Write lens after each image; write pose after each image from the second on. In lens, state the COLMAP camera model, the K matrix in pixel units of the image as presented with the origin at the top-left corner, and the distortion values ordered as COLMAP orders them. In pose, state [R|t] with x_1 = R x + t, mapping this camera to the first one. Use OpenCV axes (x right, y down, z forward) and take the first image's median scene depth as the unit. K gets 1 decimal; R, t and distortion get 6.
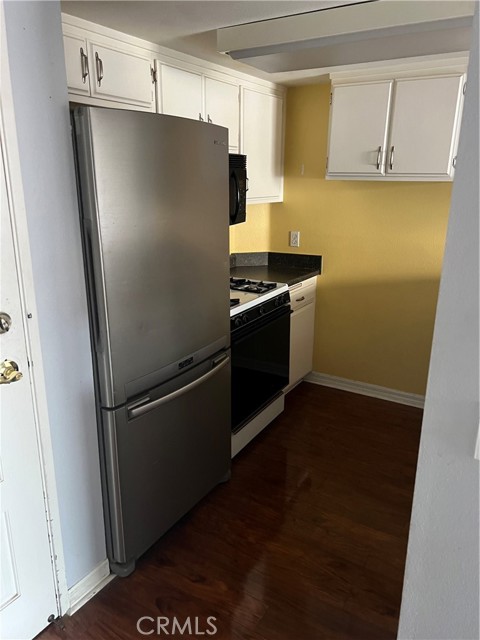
lens RADIAL K [[479.6, 0, 240.0], [0, 479.6, 320.0], [0, 0, 1]] dist [0.005731, -0.005905]
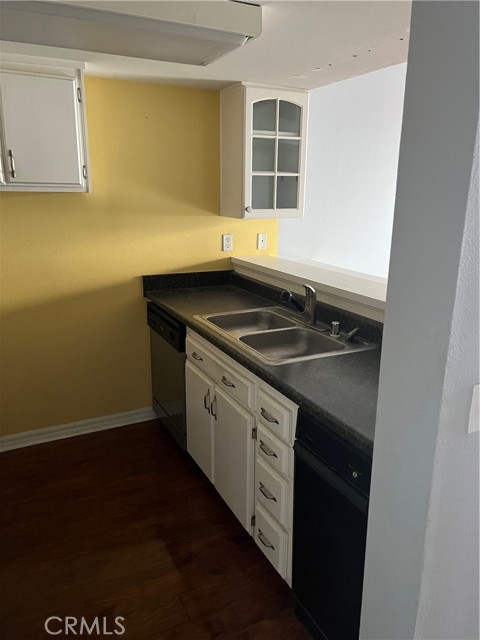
lens RADIAL K [[479.6, 0, 240.0], [0, 479.6, 320.0], [0, 0, 1]] dist [0.005731, -0.005905]
pose [[0.533122, -0.213655, 0.818616, -0.214194], [0.232630, 0.967310, 0.100963, -0.065571], [-0.813427, 0.136609, 0.565397, 0.237681]]
